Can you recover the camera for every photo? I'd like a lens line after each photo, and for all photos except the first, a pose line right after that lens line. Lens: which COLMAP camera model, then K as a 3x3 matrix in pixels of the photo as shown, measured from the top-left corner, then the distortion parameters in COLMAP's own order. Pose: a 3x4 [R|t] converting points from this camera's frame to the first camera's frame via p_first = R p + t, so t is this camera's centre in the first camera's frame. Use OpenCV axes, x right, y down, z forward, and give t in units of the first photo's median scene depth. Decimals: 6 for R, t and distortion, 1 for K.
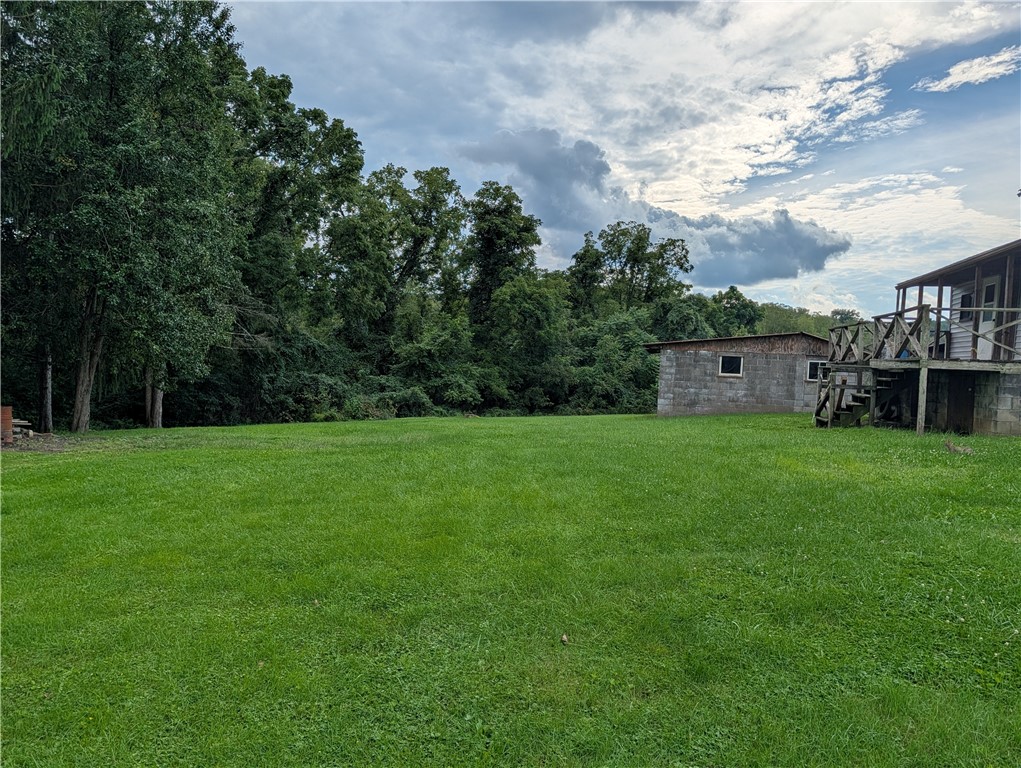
lens RADIAL K [[729.4, 0, 493.0], [0, 729.4, 384.9], [0, 0, 1]] dist [0.000138, -0.007033]
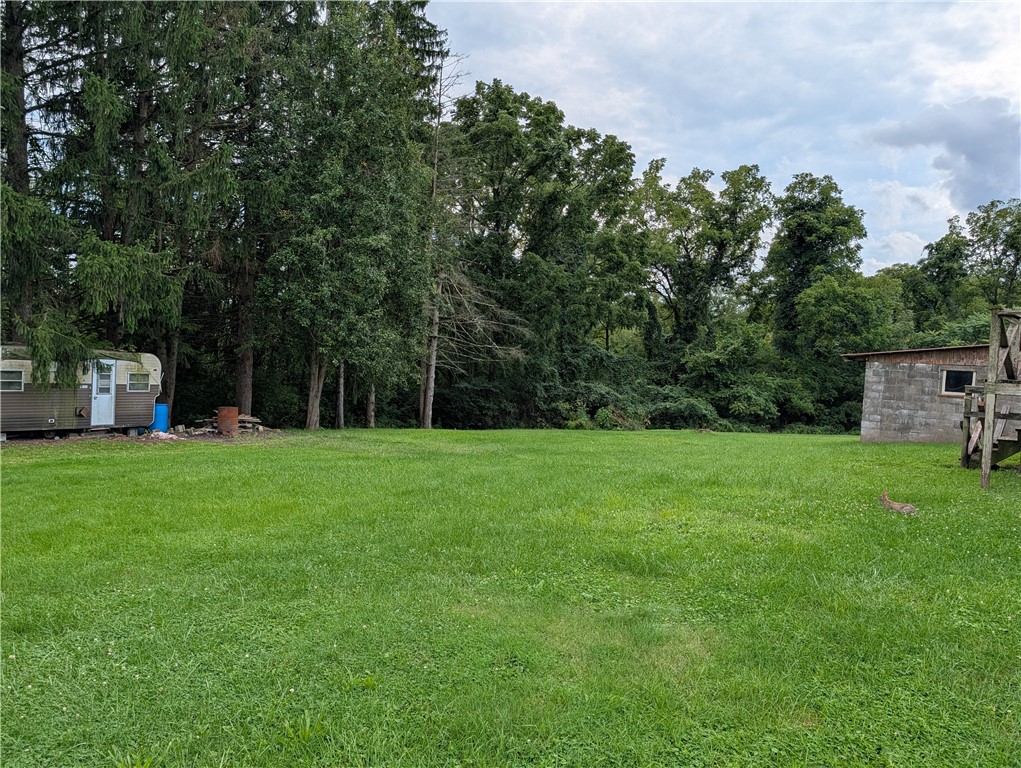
lens RADIAL K [[729.4, 0, 510.1], [0, 729.4, 360.3], [0, 0, 1]] dist [0.000138, -0.007033]
pose [[0.870331, -0.000577, -0.492467, 0.125233], [-0.020520, 0.999088, -0.037436, -0.004574], [0.492040, 0.042687, 0.869525, 0.038236]]
